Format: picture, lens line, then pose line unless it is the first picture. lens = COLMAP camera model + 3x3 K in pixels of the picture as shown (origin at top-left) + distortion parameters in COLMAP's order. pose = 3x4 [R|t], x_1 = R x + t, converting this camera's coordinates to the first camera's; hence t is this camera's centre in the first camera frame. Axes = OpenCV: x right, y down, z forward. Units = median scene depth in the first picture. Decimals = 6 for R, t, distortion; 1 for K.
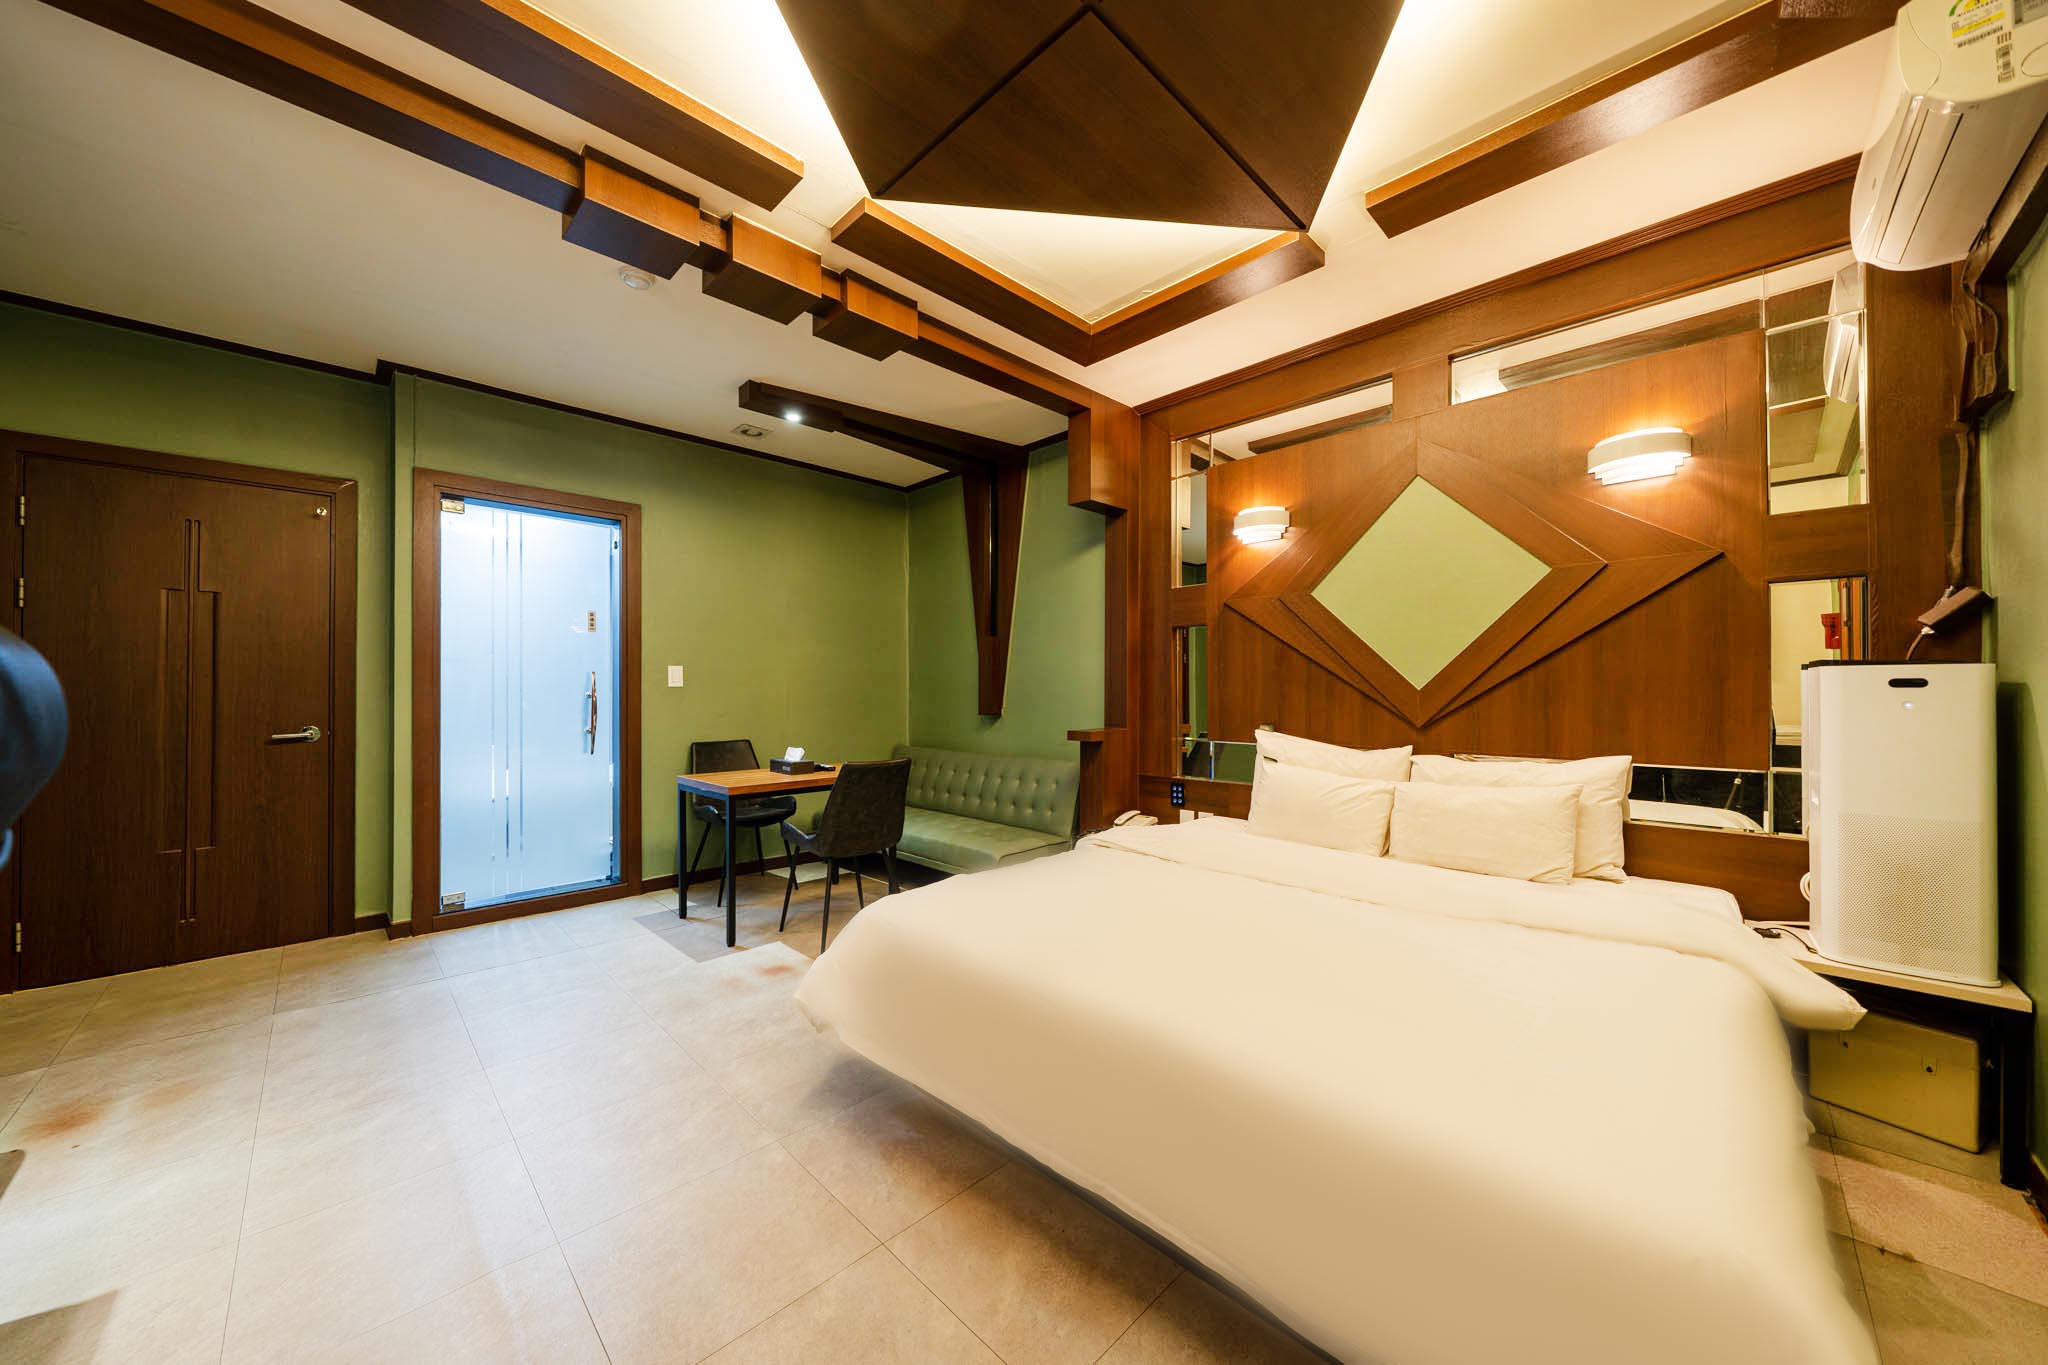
lens RADIAL K [[700.1, 0, 1024.0], [0, 700.1, 682.5], [0, 0, 1]] dist [0.000173, -0.000041]
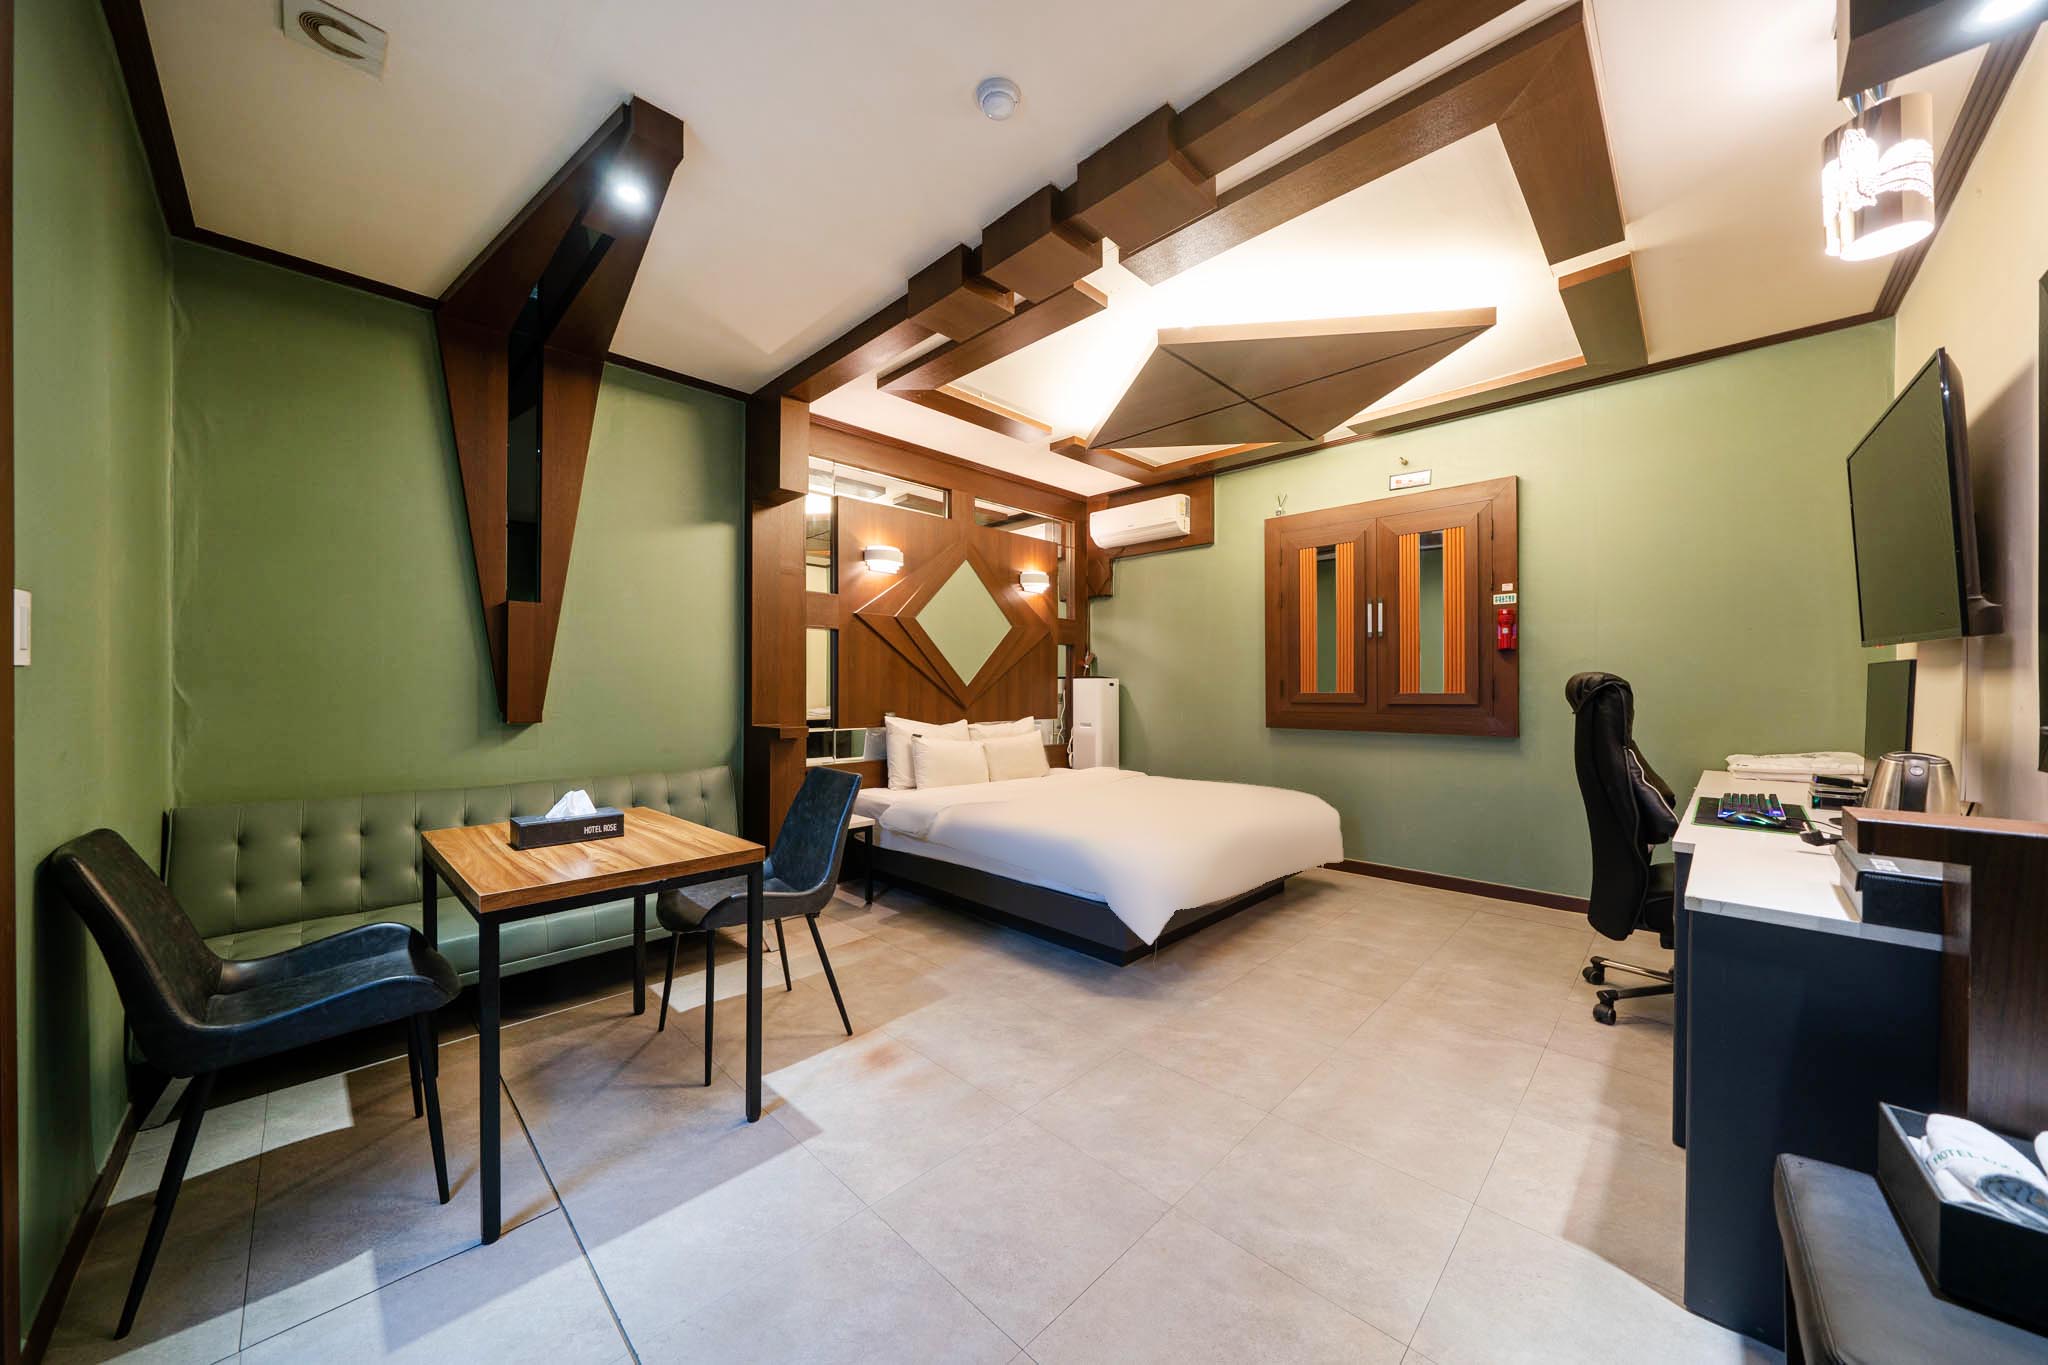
lens RADIAL K [[700.1, 0, 1024.0], [0, 700.1, 682.5], [0, 0, 1]] dist [0.000173, -0.000041]
pose [[-0.009558, 0.009306, 0.999911, -1.120279], [-0.015280, 0.999839, -0.009451, 0.016368], [-0.999838, -0.015369, -0.009415, 0.874045]]
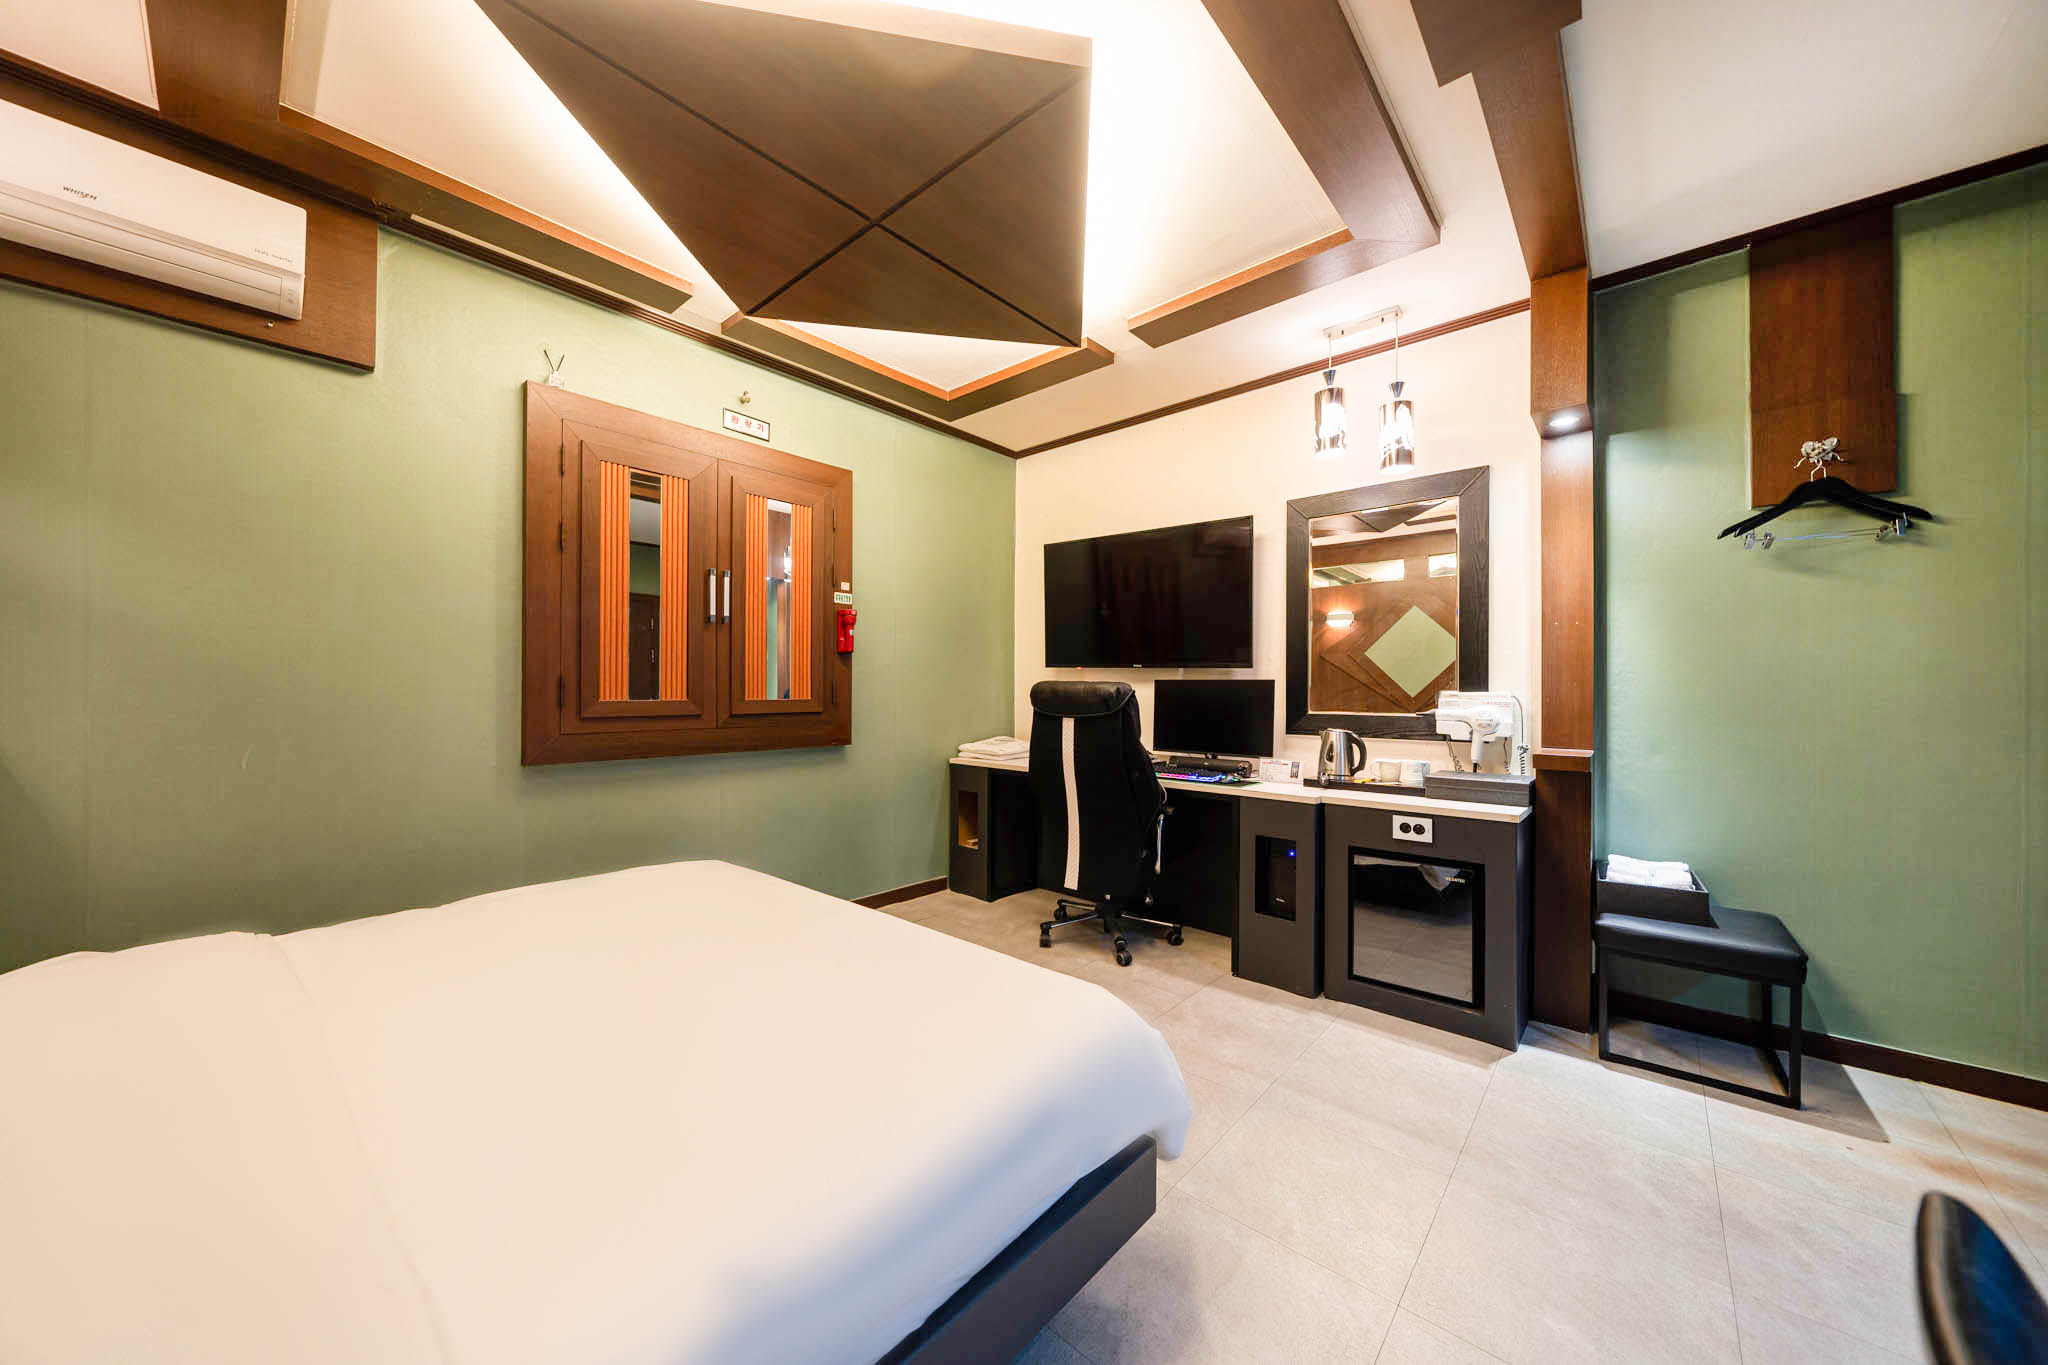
lens RADIAL K [[700.1, 0, 1024.0], [0, 700.1, 682.5], [0, 0, 1]] dist [0.000173, -0.000041]
pose [[-0.998200, -0.004361, -0.059810, -0.064654], [-0.002685, 0.999602, -0.028079, 0.015371], [0.059909, -0.027868, -0.997815, 1.206834]]
